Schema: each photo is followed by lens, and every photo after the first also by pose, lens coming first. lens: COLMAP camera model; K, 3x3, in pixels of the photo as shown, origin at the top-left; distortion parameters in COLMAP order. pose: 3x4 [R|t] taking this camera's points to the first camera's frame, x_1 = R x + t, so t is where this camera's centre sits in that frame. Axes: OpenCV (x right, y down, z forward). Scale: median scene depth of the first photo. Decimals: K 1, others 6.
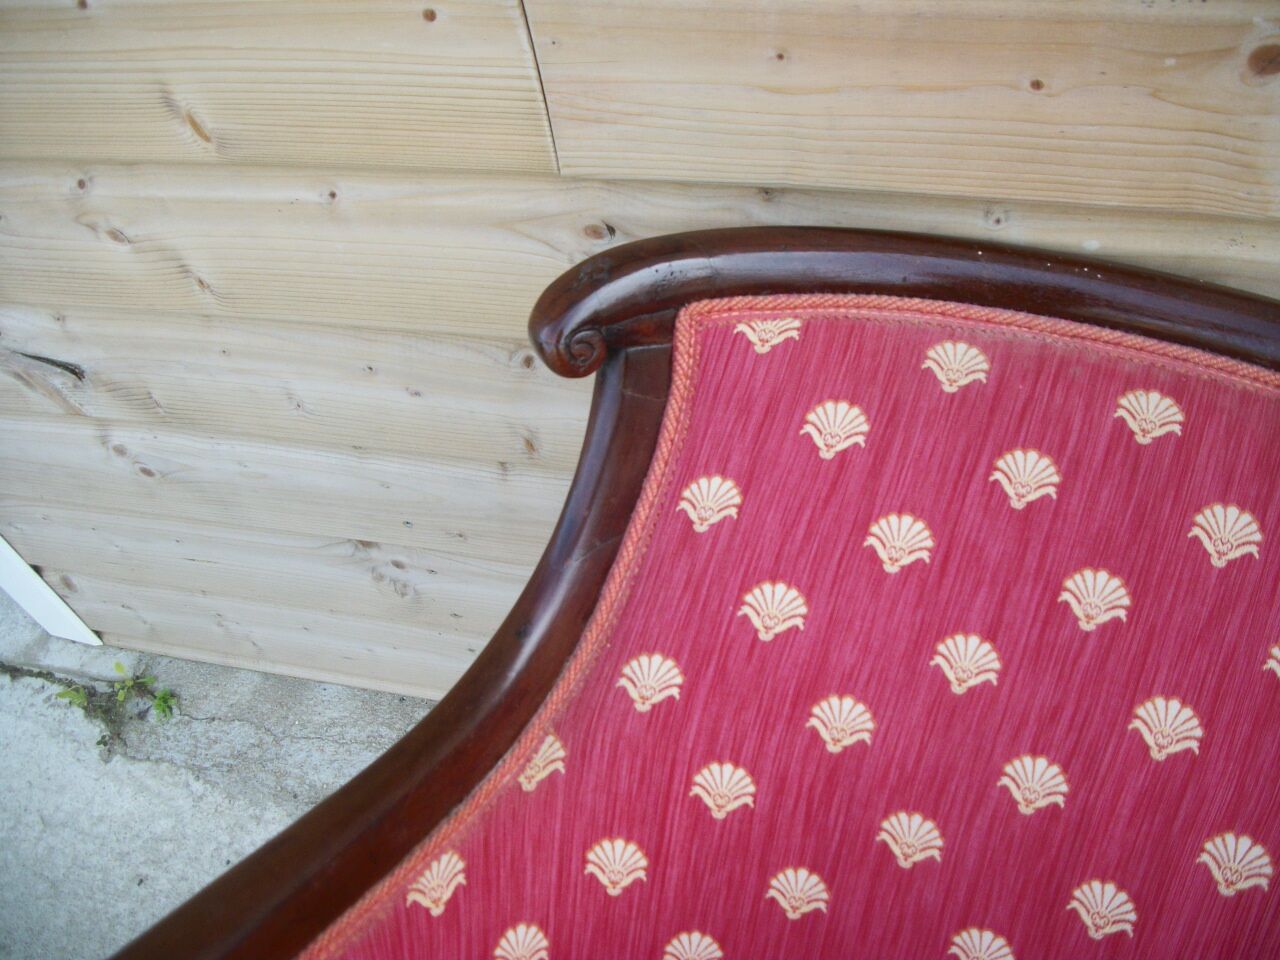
lens RADIAL K [[1220.5, 0, 664.8], [0, 1220.5, 480.1], [0, 0, 1]] dist [-0.149061, 0.088224]
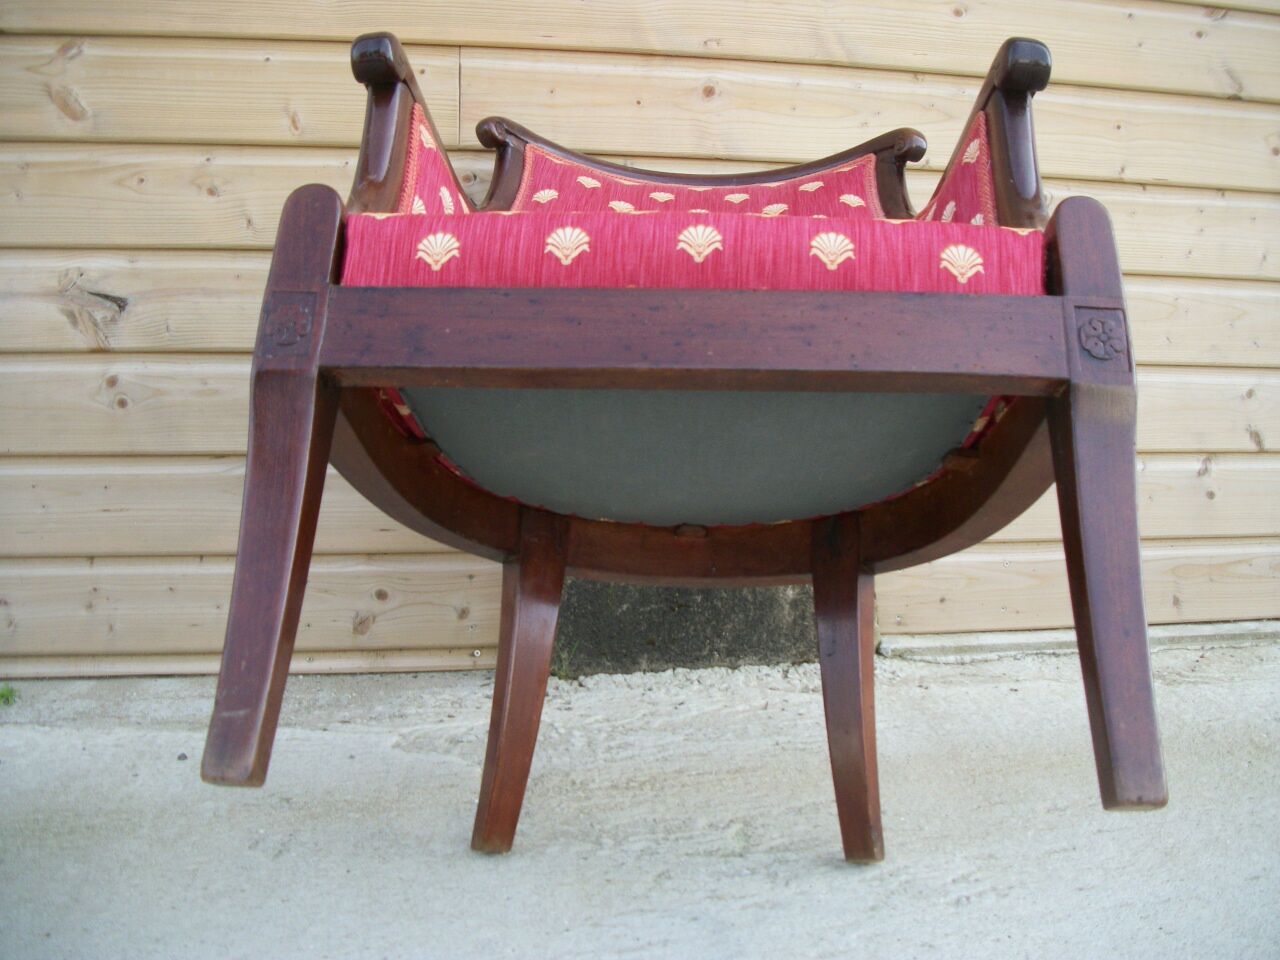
lens RADIAL K [[1220.5, 0, 664.8], [0, 1220.5, 480.1], [0, 0, 1]] dist [-0.149061, 0.088224]
pose [[0.913044, 0.084920, 0.398923, -0.674246], [0.229877, 0.700789, -0.675315, 2.139363], [-0.336909, 0.708296, 0.620330, -0.203743]]
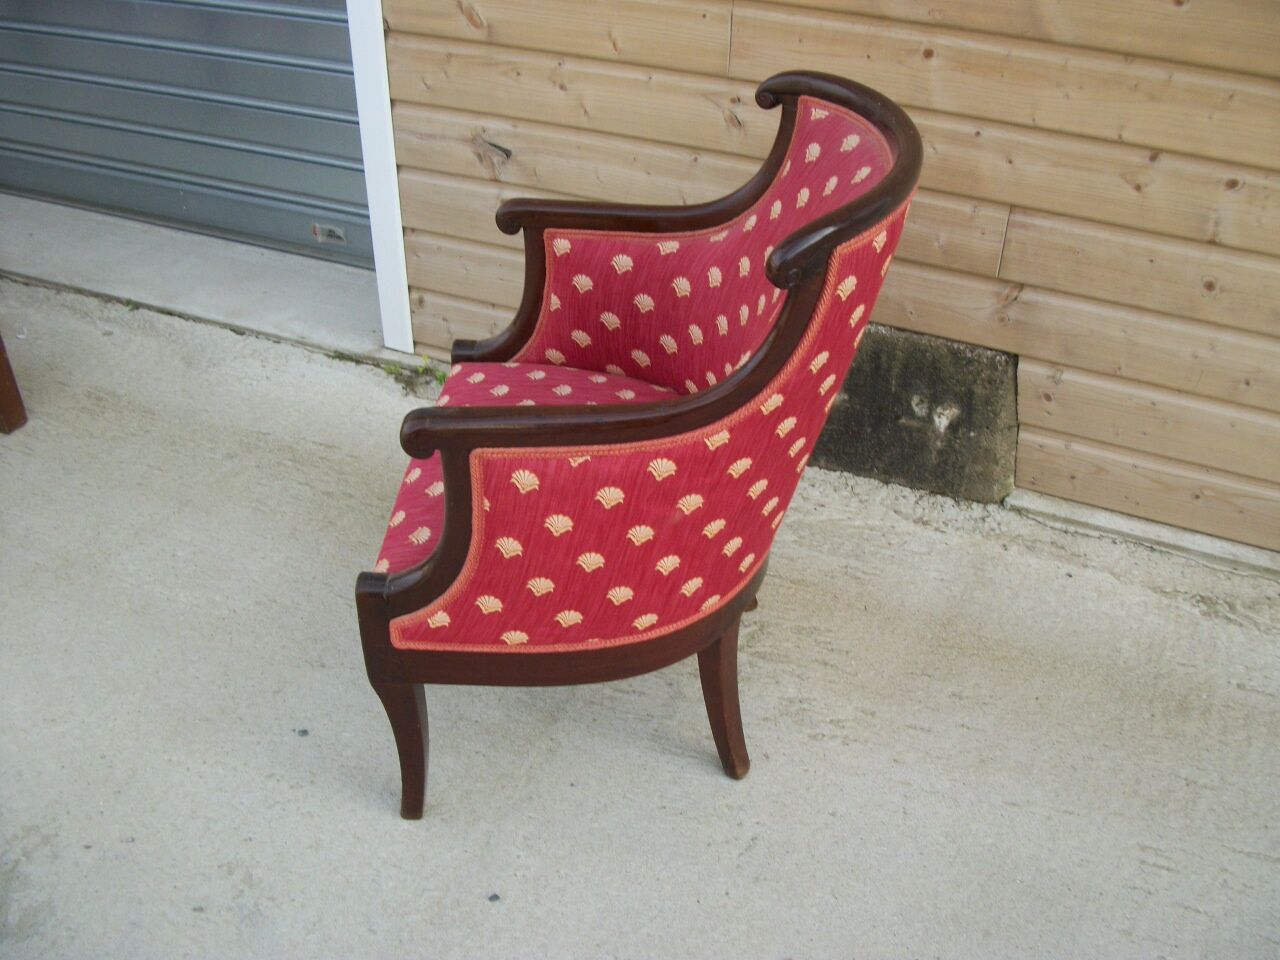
lens RADIAL K [[1220.5, 0, 664.8], [0, 1220.5, 480.1], [0, 0, 1]] dist [-0.149061, 0.088224]
pose [[0.973597, 0.220627, -0.058583, 0.185269], [-0.228053, 0.928867, -0.291886, 1.839824], [-0.009982, 0.297540, 0.954657, -1.852337]]
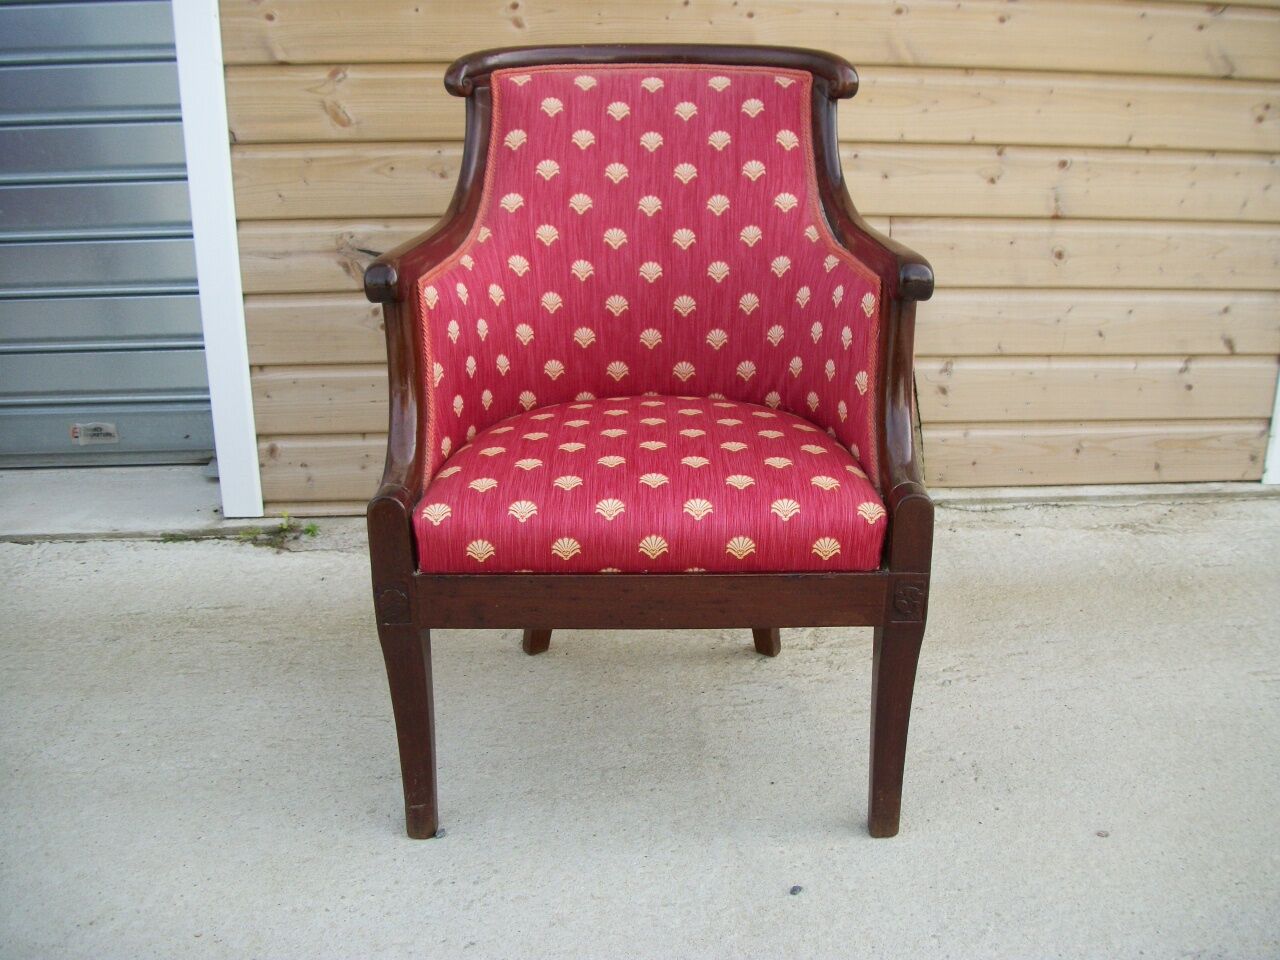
lens RADIAL K [[1220.5, 0, 664.8], [0, 1220.5, 480.1], [0, 0, 1]] dist [-0.149061, 0.088224]
pose [[0.945282, 0.025497, 0.325256, -1.117412], [0.166740, 0.819151, -0.548807, 2.575155], [-0.280427, 0.573010, 0.770078, -1.160208]]
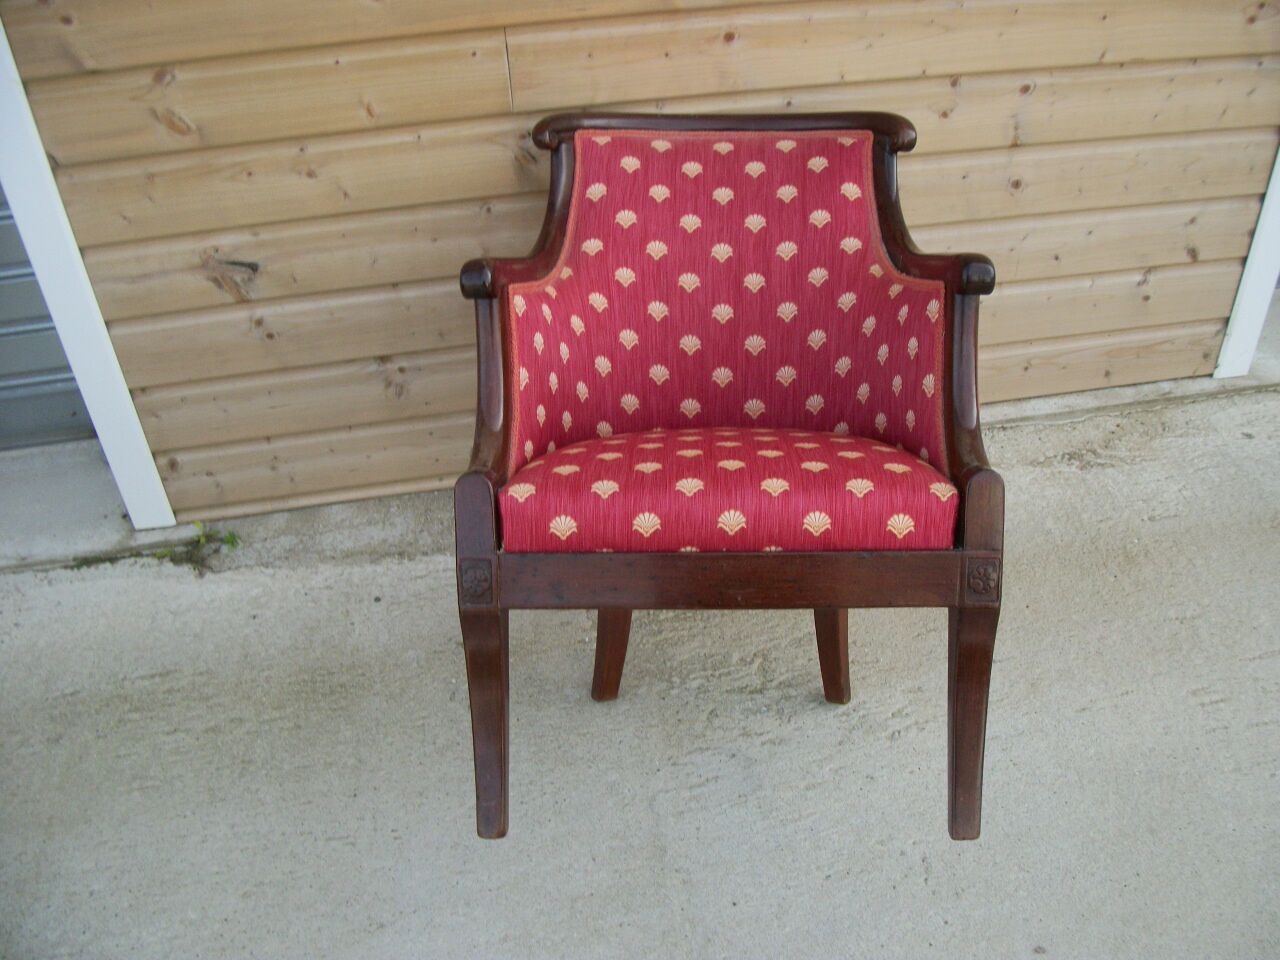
lens RADIAL K [[1220.5, 0, 664.8], [0, 1220.5, 480.1], [0, 0, 1]] dist [-0.149061, 0.088224]
pose [[0.918354, -0.168956, 0.357882, -0.989688], [0.257424, 0.941868, -0.215913, 1.366060], [-0.300597, 0.290412, 0.908461, -1.544237]]
